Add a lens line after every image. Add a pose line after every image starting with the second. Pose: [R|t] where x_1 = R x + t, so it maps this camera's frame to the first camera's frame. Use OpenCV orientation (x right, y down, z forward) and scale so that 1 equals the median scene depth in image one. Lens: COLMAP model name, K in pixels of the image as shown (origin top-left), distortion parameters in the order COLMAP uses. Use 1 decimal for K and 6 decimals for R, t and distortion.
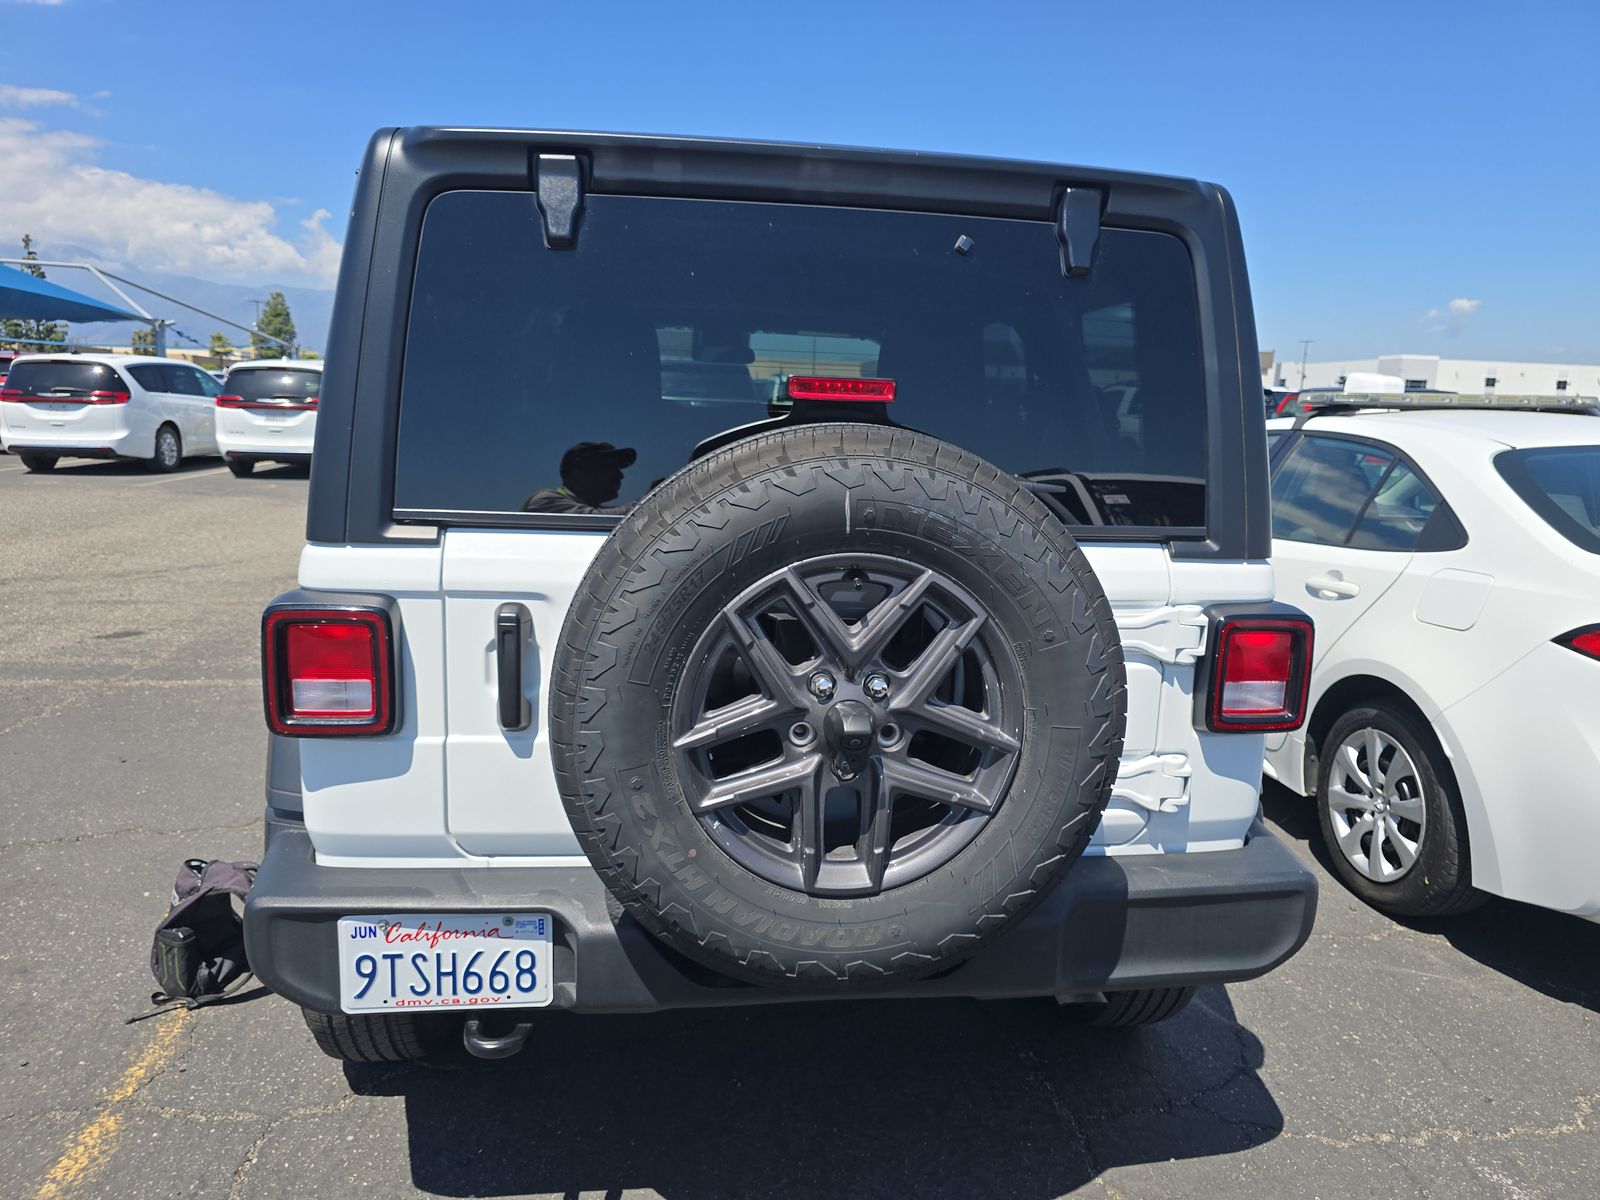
lens RADIAL K [[1077.9, 0, 798.6], [0, 1077.9, 591.7], [0, 0, 1]] dist [0.005922, 0.000143]
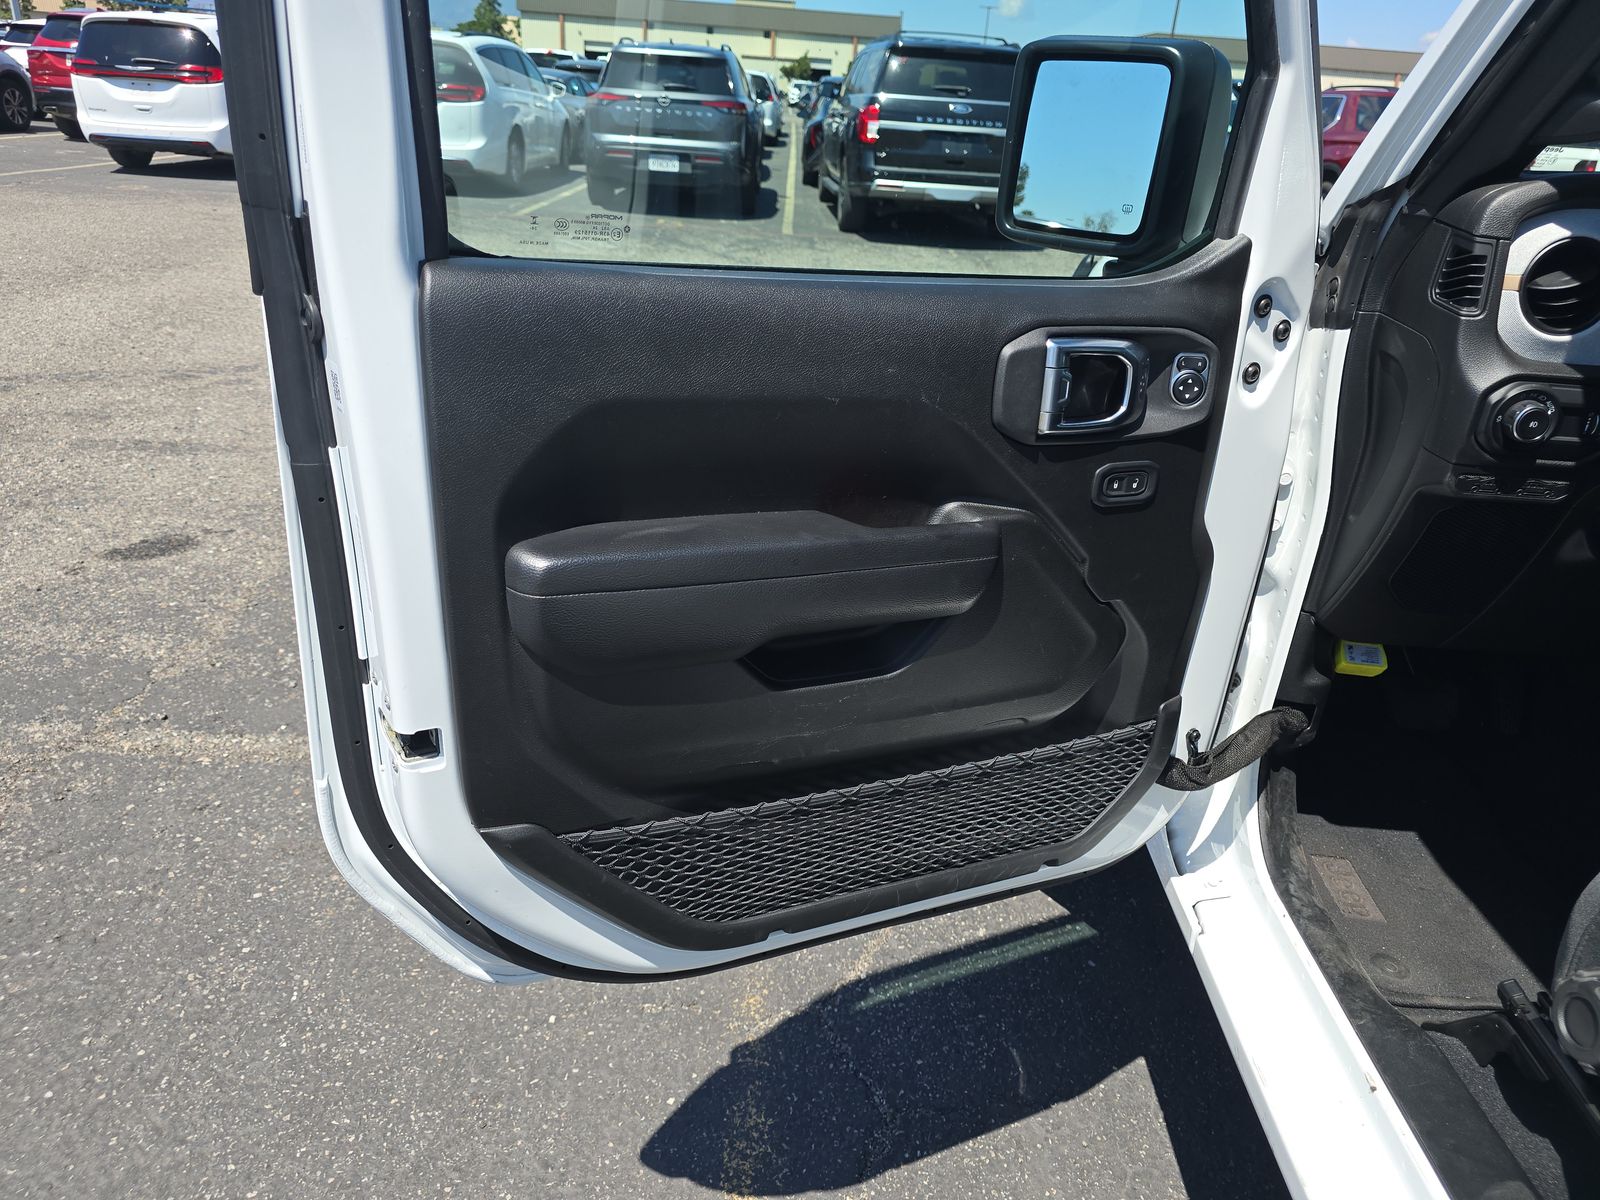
lens RADIAL K [[1077.9, 0, 798.6], [0, 1077.9, 591.7], [0, 0, 1]] dist [0.005922, 0.000143]
pose [[0.991823, 0.078276, -0.100794, -0.117224], [-0.050460, 0.965980, 0.253646, -0.044313], [0.117219, -0.246486, 0.962031, 0.240857]]
